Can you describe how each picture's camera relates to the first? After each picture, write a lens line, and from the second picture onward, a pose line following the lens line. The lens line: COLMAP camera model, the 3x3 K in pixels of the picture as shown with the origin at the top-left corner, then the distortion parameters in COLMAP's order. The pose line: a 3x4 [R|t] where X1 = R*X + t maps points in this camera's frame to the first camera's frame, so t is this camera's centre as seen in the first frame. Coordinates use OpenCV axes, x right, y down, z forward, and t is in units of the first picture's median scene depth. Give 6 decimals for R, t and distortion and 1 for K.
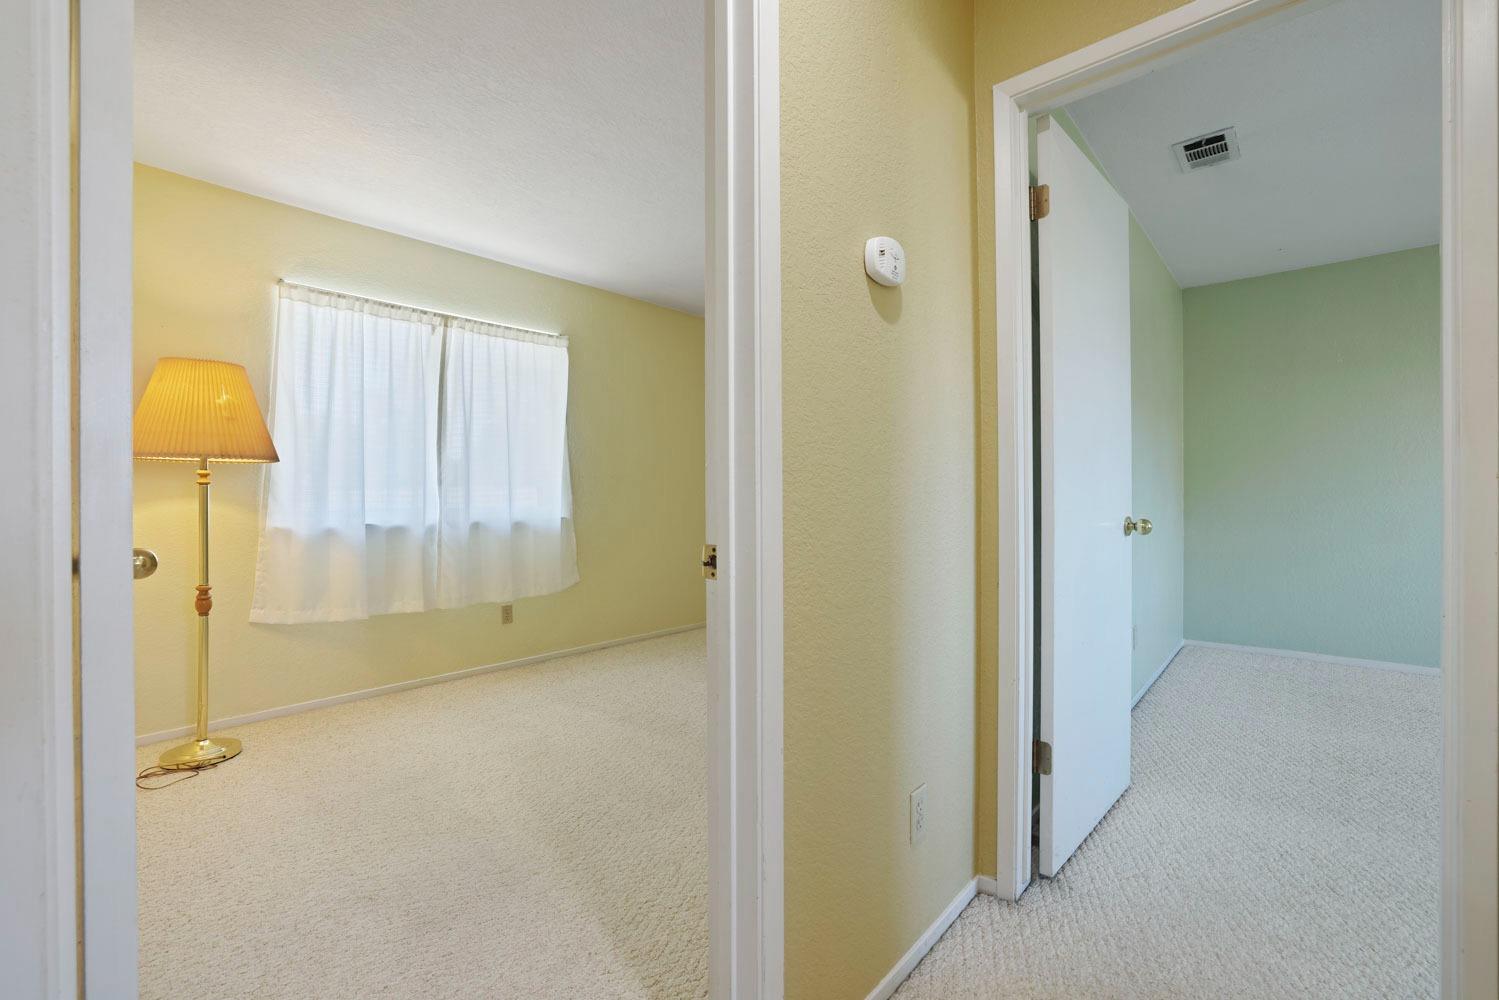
lens RADIAL K [[643.0, 0, 746.2], [0, 643.0, 501.2], [0, 0, 1]] dist [-0.003607, 0.000199]
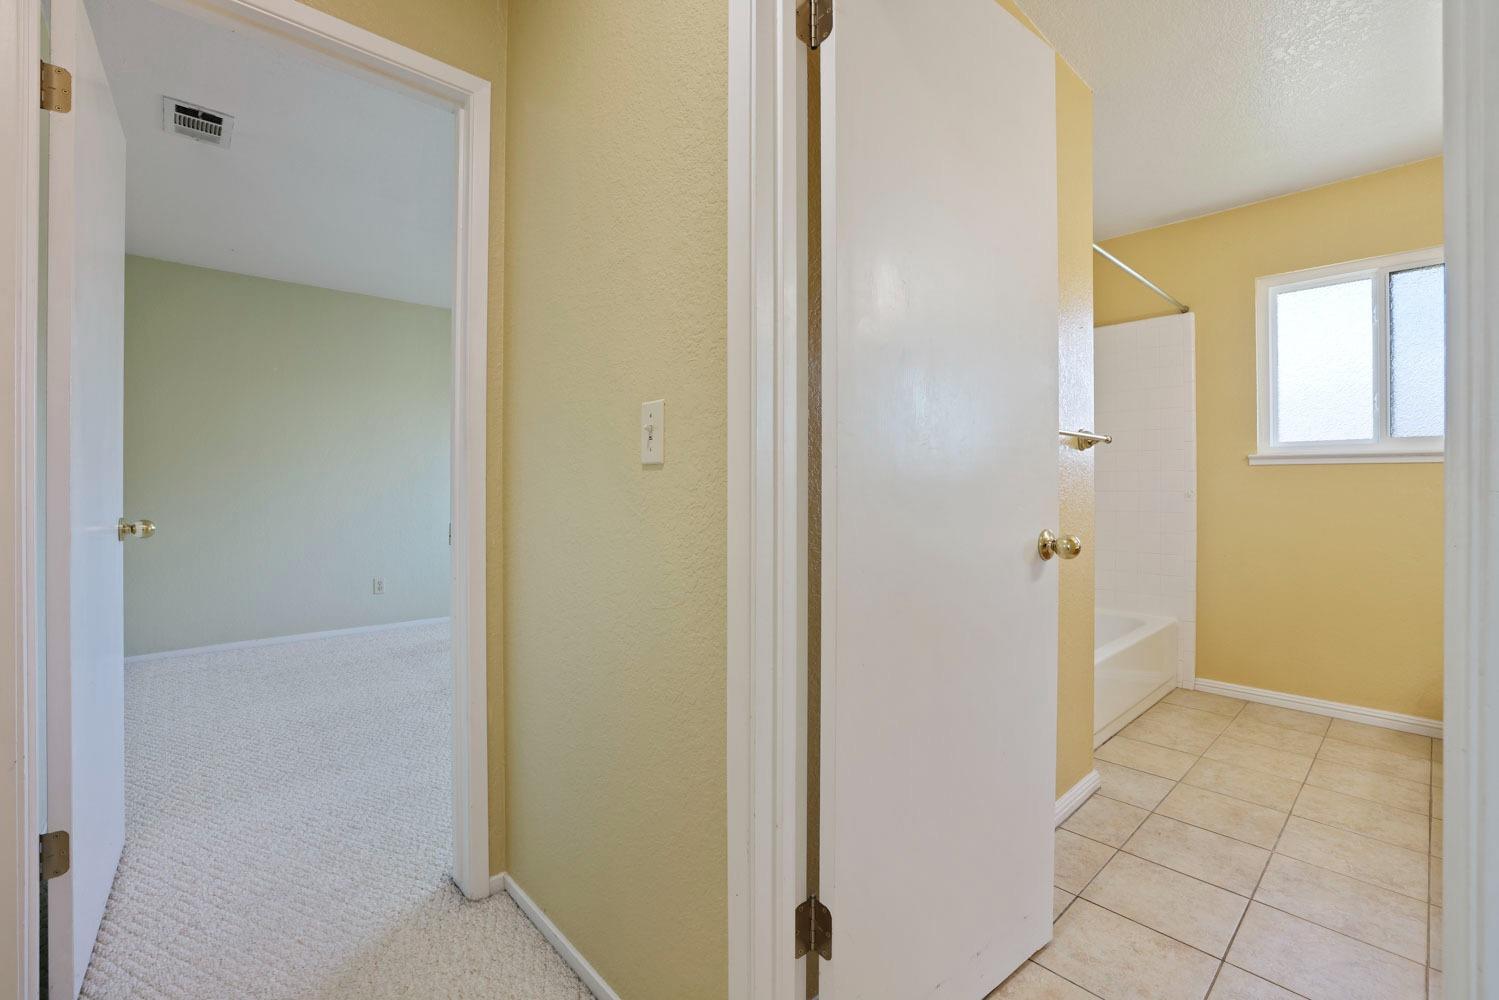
lens RADIAL K [[643.0, 0, 748.4], [0, 643.0, 491.5], [0, 0, 1]] dist [-0.003607, 0.000199]
pose [[0.105057, 0.000634, 0.994466, -0.173563], [0.006855, 0.999976, -0.001362, -0.003430], [-0.994443, 0.006961, 0.105050, 0.146385]]
